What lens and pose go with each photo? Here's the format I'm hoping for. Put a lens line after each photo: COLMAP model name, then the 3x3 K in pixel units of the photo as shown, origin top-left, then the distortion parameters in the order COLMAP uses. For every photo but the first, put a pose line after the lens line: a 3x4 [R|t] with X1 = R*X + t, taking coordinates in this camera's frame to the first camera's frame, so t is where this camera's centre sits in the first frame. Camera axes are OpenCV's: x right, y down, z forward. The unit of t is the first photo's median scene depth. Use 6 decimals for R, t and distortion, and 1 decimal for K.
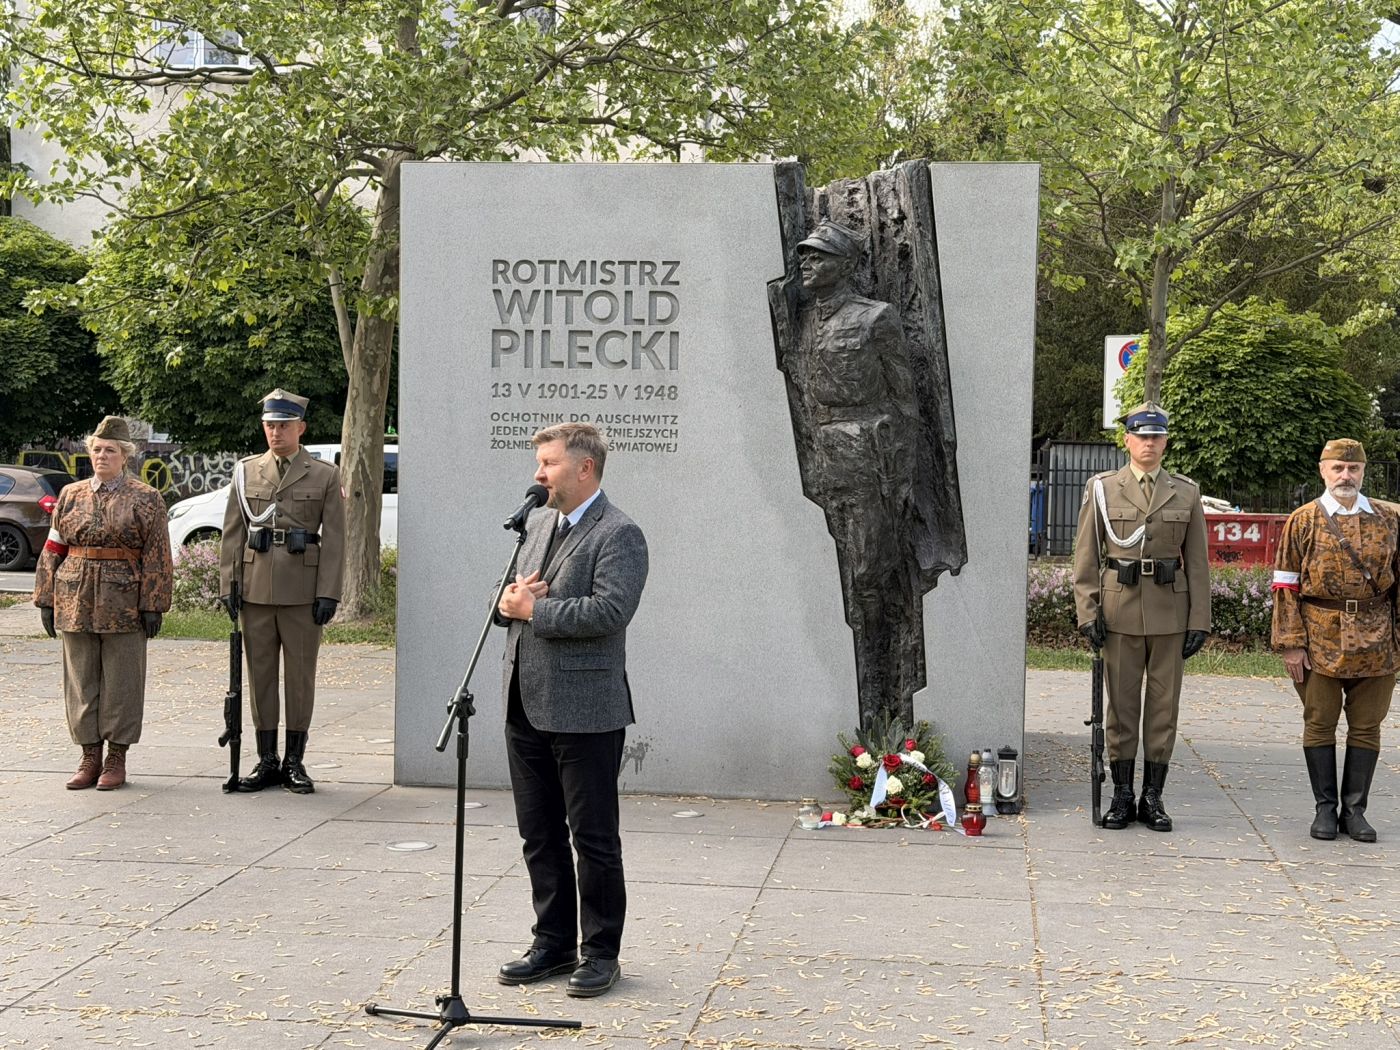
lens RADIAL K [[2146.0, 0, 704.1], [0, 2146.0, 518.0], [0, 0, 1]] dist [0.130625, 0.000000]
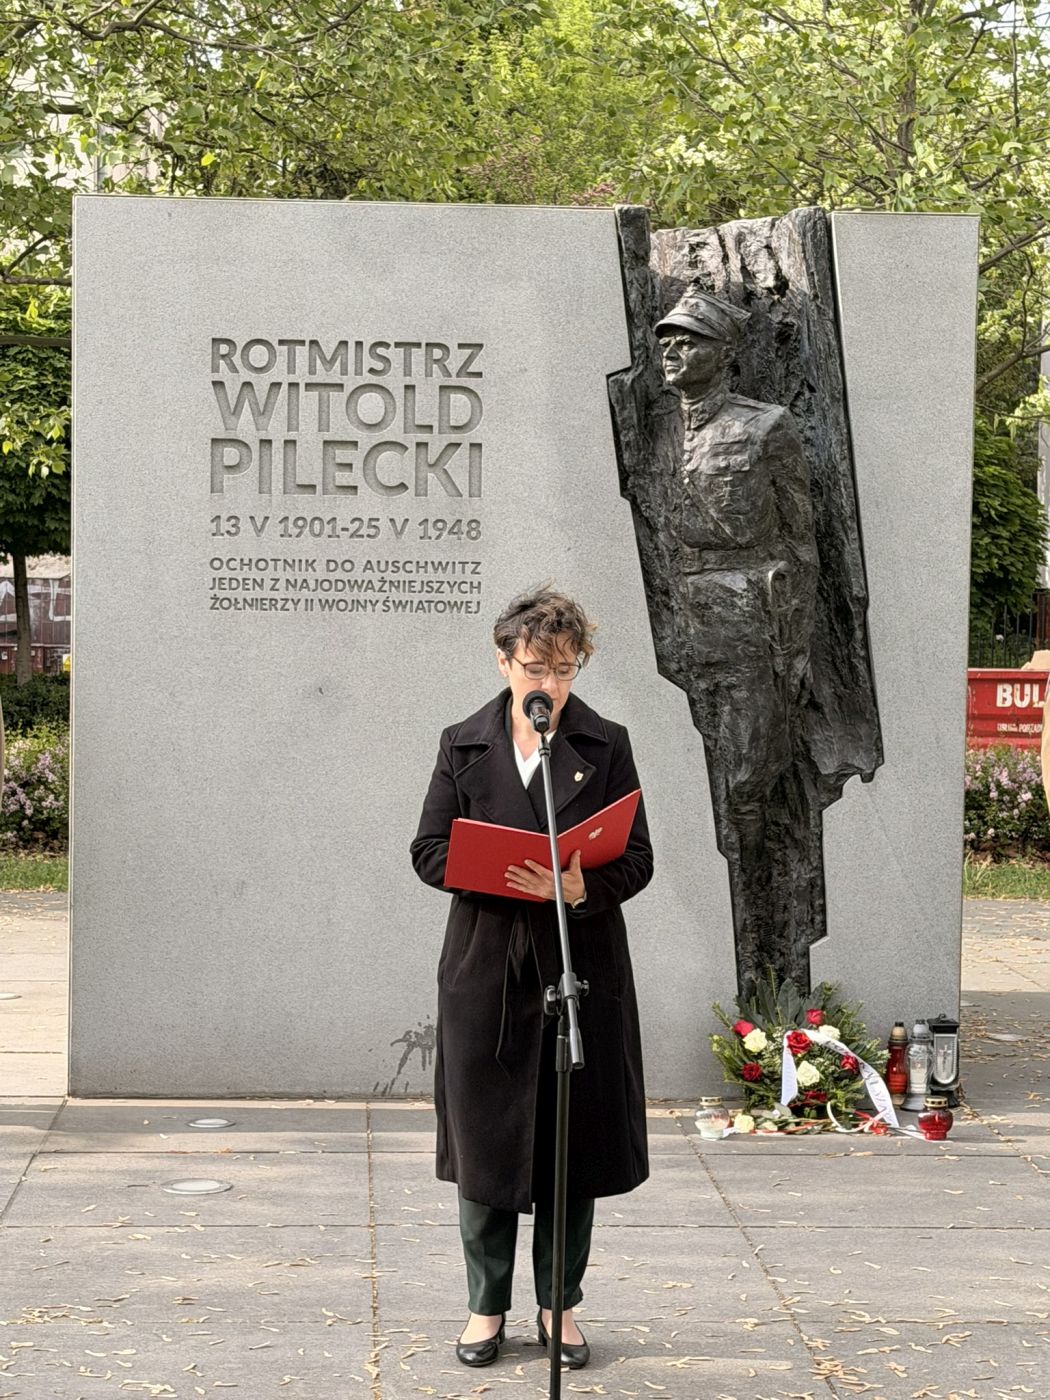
lens RADIAL K [[3095.4, 0, 518.5], [0, 3095.4, 696.5], [0, 0, 1]] dist [0.097149, 0.000000]
pose [[0.981970, -0.011239, 0.188705, -0.192985], [0.009191, 0.999889, 0.011724, -0.015193], [-0.188816, -0.009778, 0.981964, -0.004393]]
